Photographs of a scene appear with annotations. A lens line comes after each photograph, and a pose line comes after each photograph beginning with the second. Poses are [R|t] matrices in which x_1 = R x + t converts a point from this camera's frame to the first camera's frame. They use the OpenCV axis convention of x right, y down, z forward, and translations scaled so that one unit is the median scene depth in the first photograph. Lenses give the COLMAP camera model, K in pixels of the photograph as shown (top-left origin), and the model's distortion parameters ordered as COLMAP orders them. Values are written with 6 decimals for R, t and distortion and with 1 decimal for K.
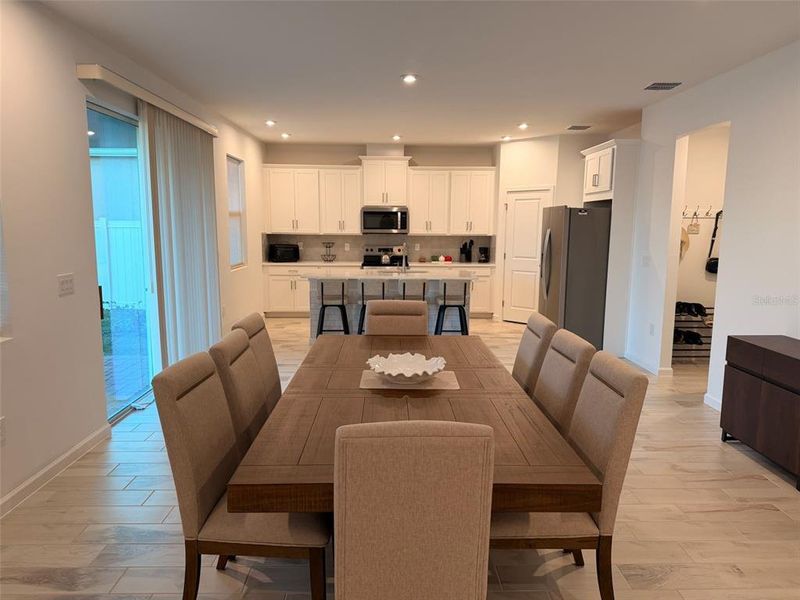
lens RADIAL K [[561.0, 0, 400.0], [0, 561.0, 300.0], [0, 0, 1]] dist [0.183729, -0.366881]
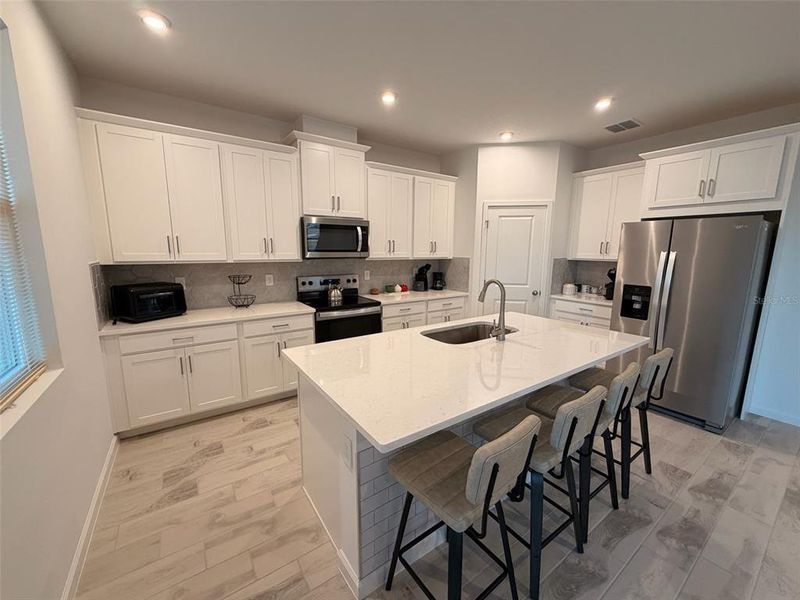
lens RADIAL K [[319.7, 0, 400.0], [0, 319.7, 300.0], [0, 0, 1]] dist [-0.002952, -0.000344]
pose [[0.830731, -0.089885, 0.549369, -0.178063], [0.073747, 0.995950, 0.051435, -0.083368], [-0.551767, -0.002214, 0.833995, 0.646435]]
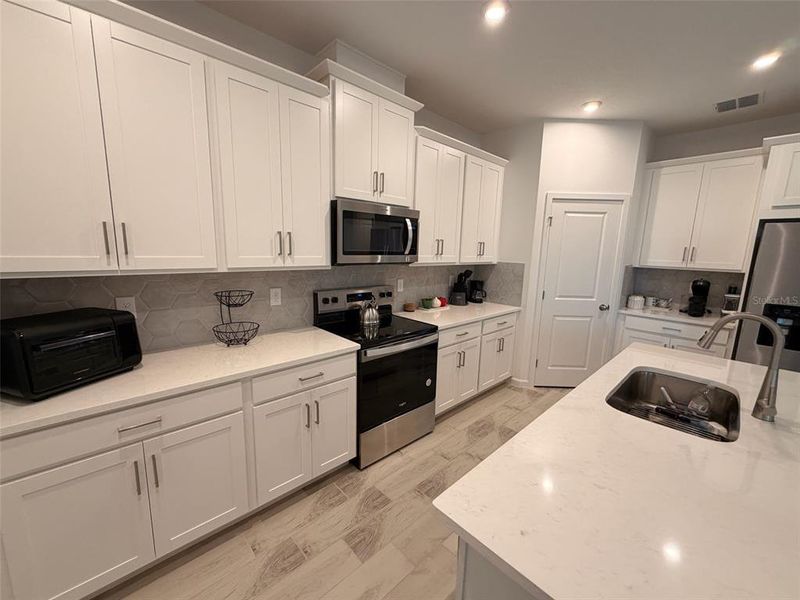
lens RADIAL K [[319.7, 0, 400.0], [0, 319.7, 300.0], [0, 0, 1]] dist [-0.002952, -0.000344]
pose [[0.742395, -0.096252, 0.663012, -0.188020], [0.070342, 0.995355, 0.065736, -0.105427], [-0.666260, -0.002164, 0.745717, 0.799394]]
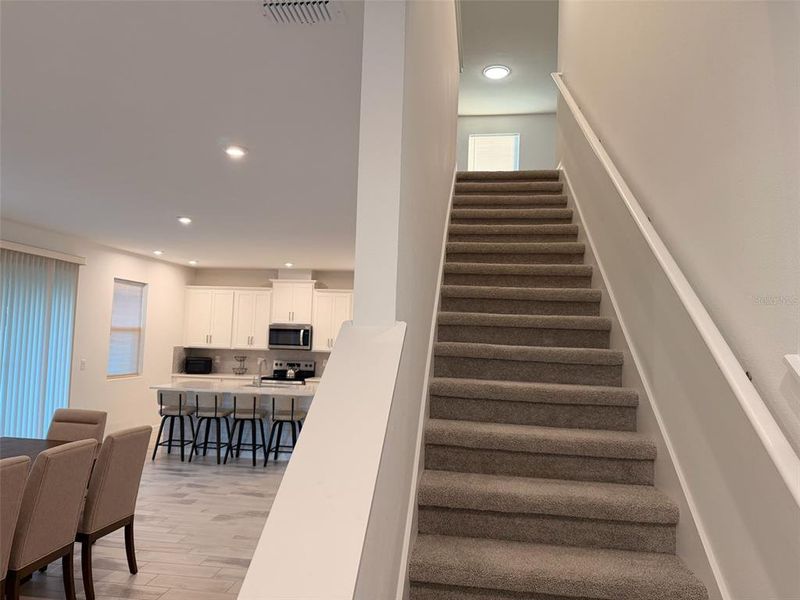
lens RADIAL K [[561.0, 0, 400.0], [0, 561.0, 300.0], [0, 0, 1]] dist [0.183729, -0.366881]
pose [[0.988634, 0.016451, -0.149437, 0.339146], [-0.046397, 0.978862, -0.199189, -0.006386], [0.143002, 0.203859, 0.968500, -0.023583]]
